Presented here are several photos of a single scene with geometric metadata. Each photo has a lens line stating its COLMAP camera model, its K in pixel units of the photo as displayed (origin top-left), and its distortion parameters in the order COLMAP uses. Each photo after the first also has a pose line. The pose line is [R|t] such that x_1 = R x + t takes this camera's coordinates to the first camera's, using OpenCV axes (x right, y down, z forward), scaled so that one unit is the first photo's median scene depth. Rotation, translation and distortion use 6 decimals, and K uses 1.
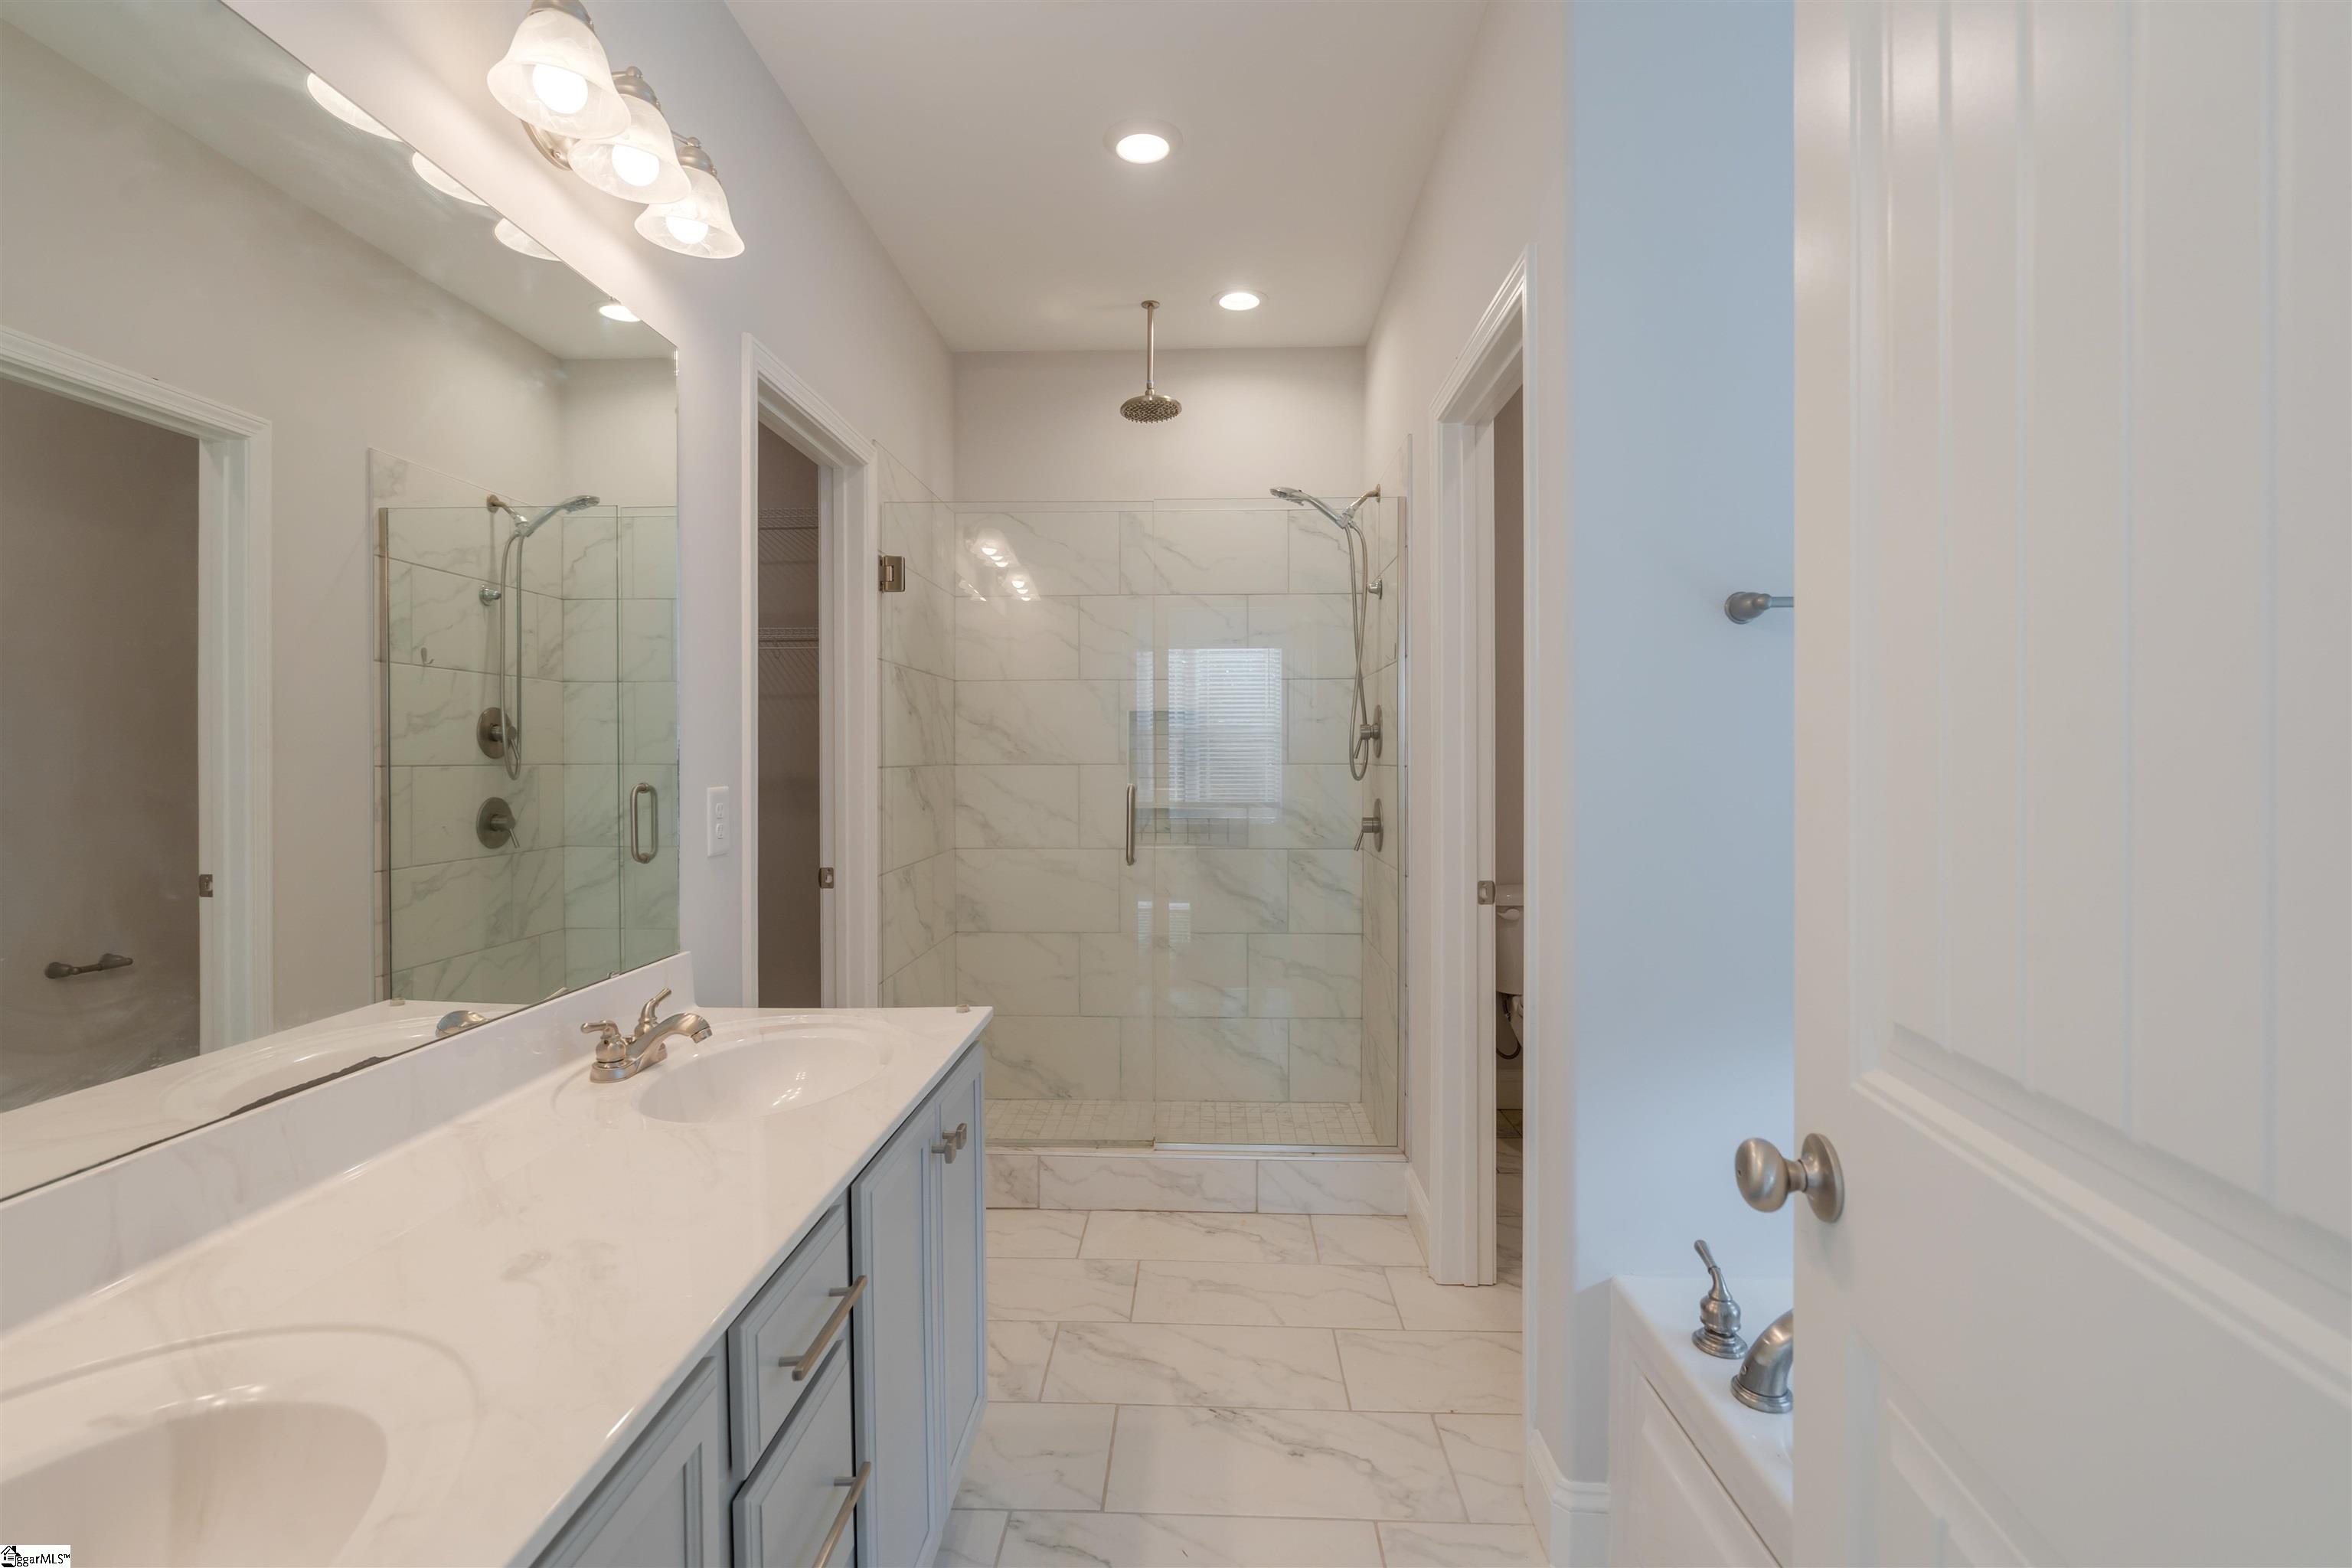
lens RADIAL K [[1079.6, 0, 1176.9], [0, 1079.6, 770.0], [0, 0, 1]] dist [0.000394, 0.000446]
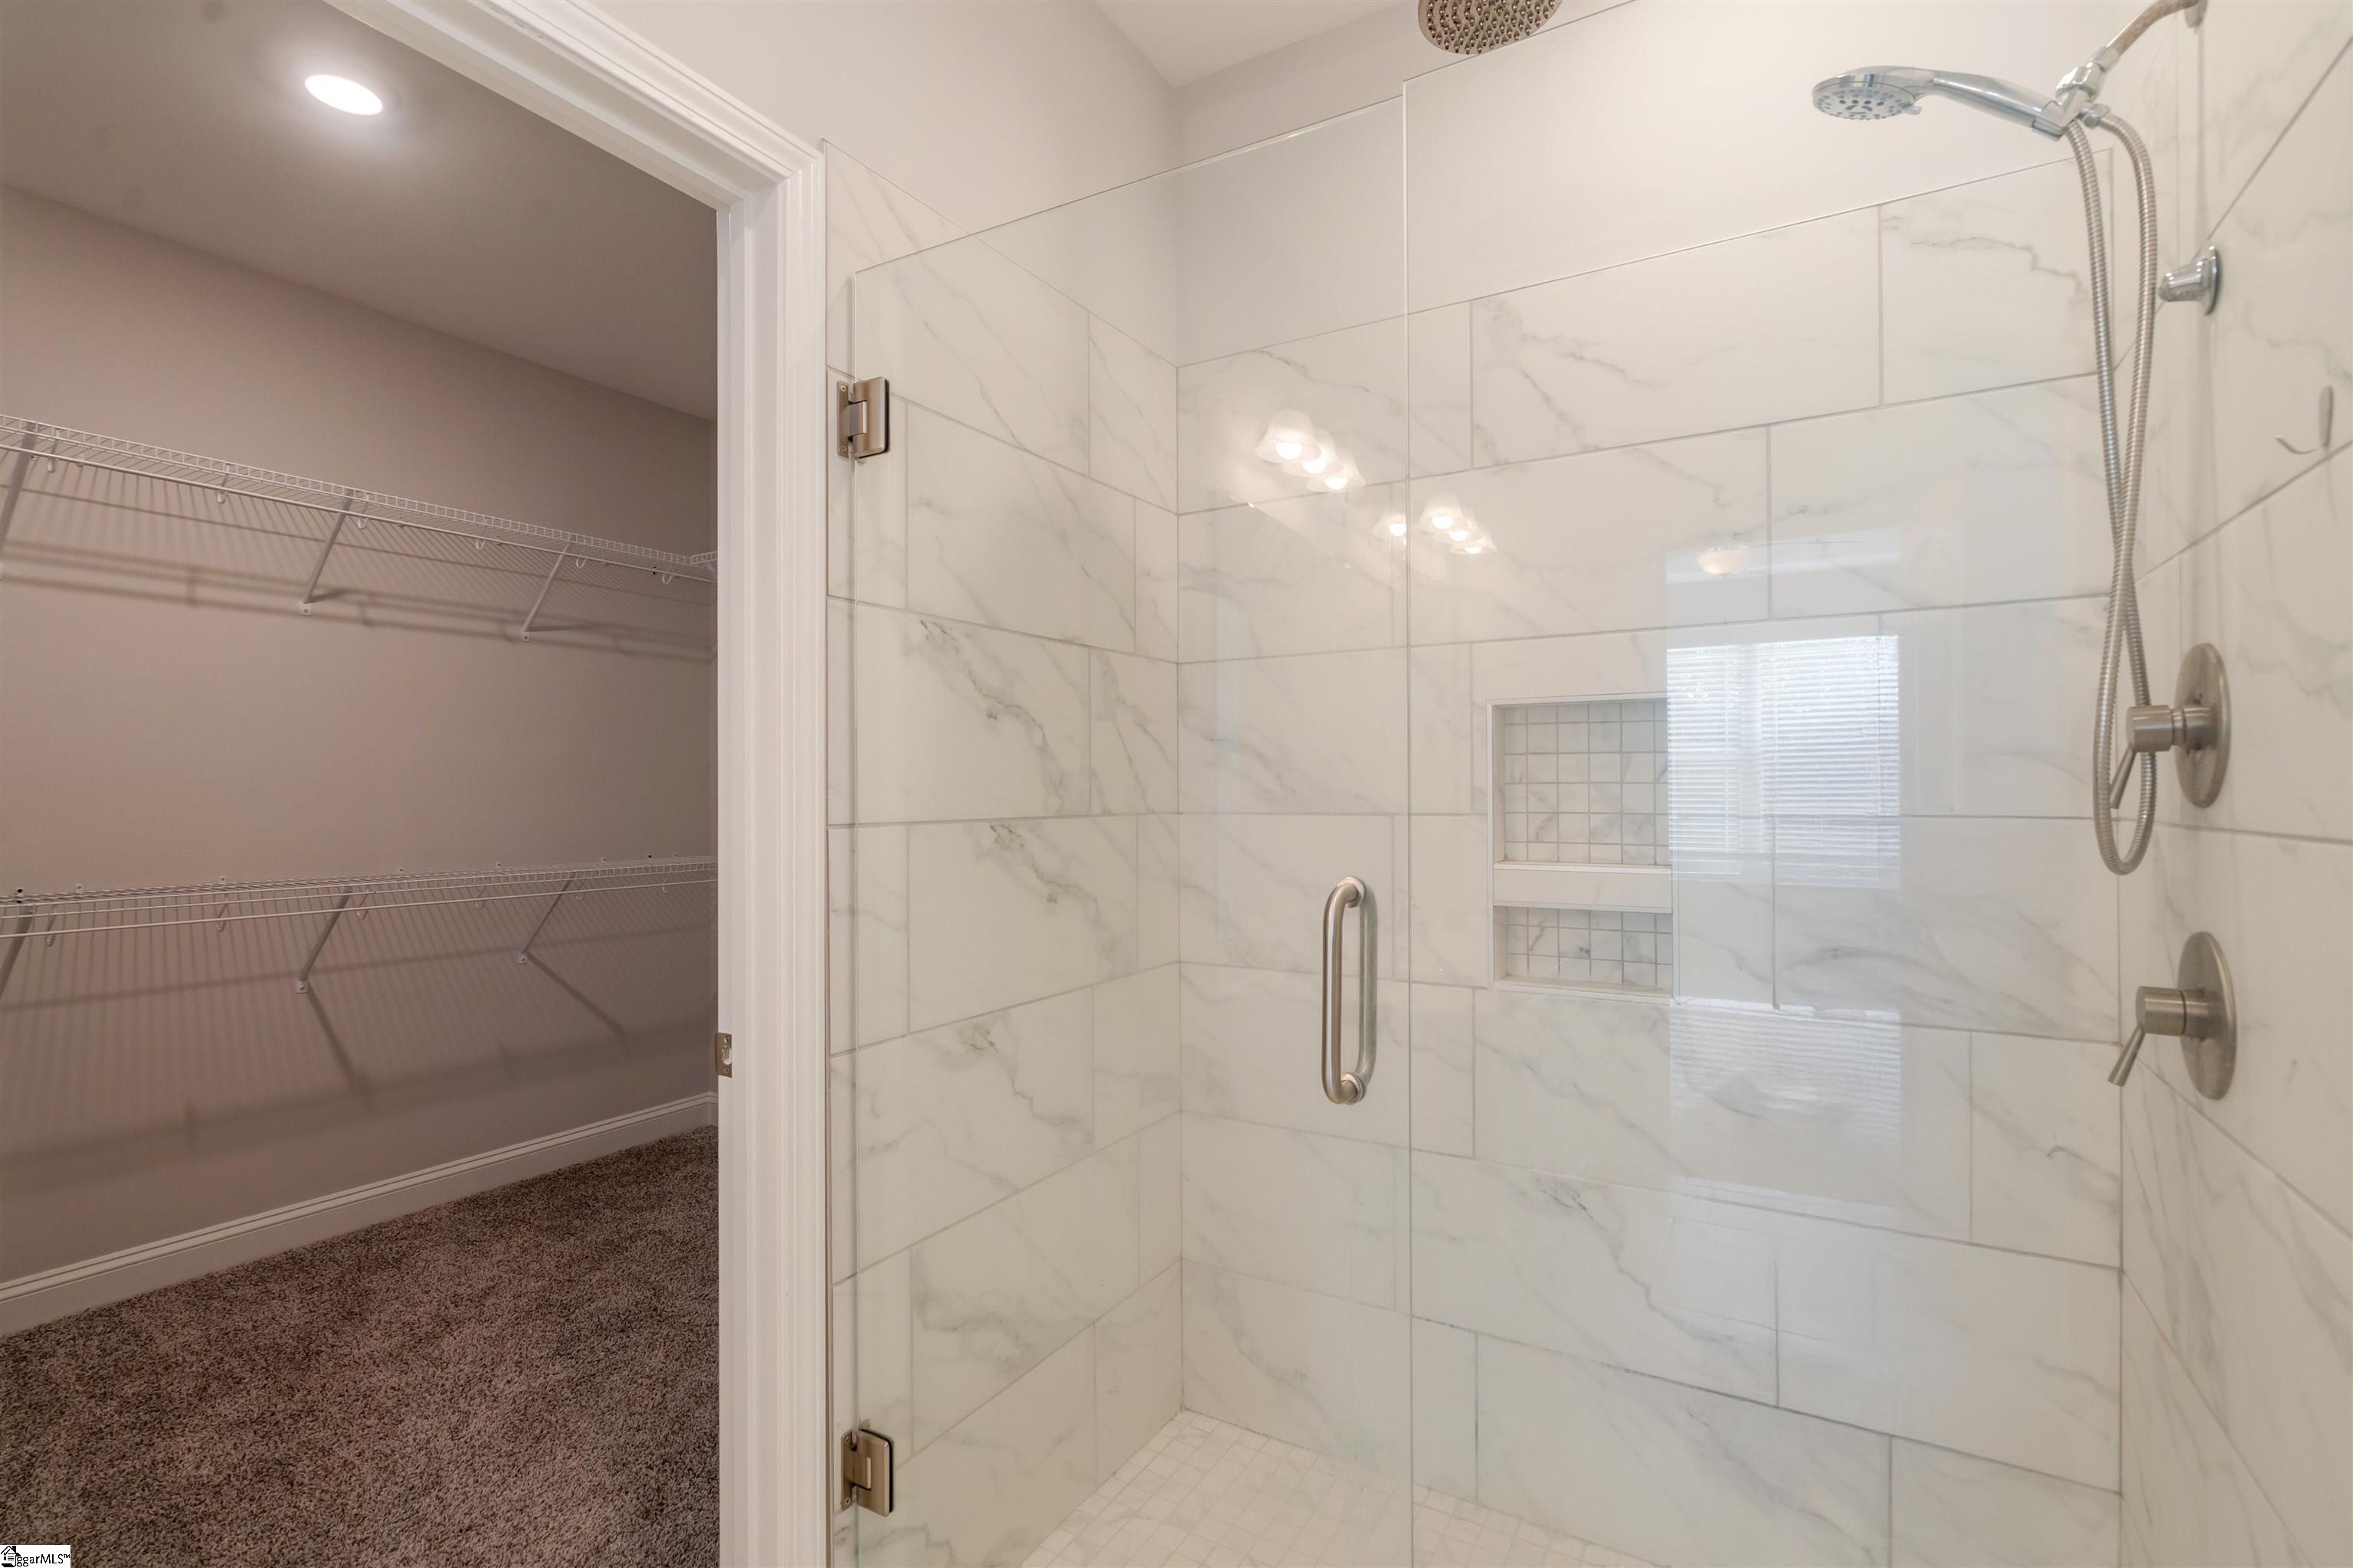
lens RADIAL K [[1080.1, 0, 1171.3], [0, 1080.1, 792.0], [0, 0, 1]] dist [0.000394, 0.000446]
pose [[0.873738, -0.002456, -0.486390, 0.073521], [-0.004310, 0.999909, -0.012792, -0.009993], [0.486377, 0.013273, 0.873648, 0.564597]]
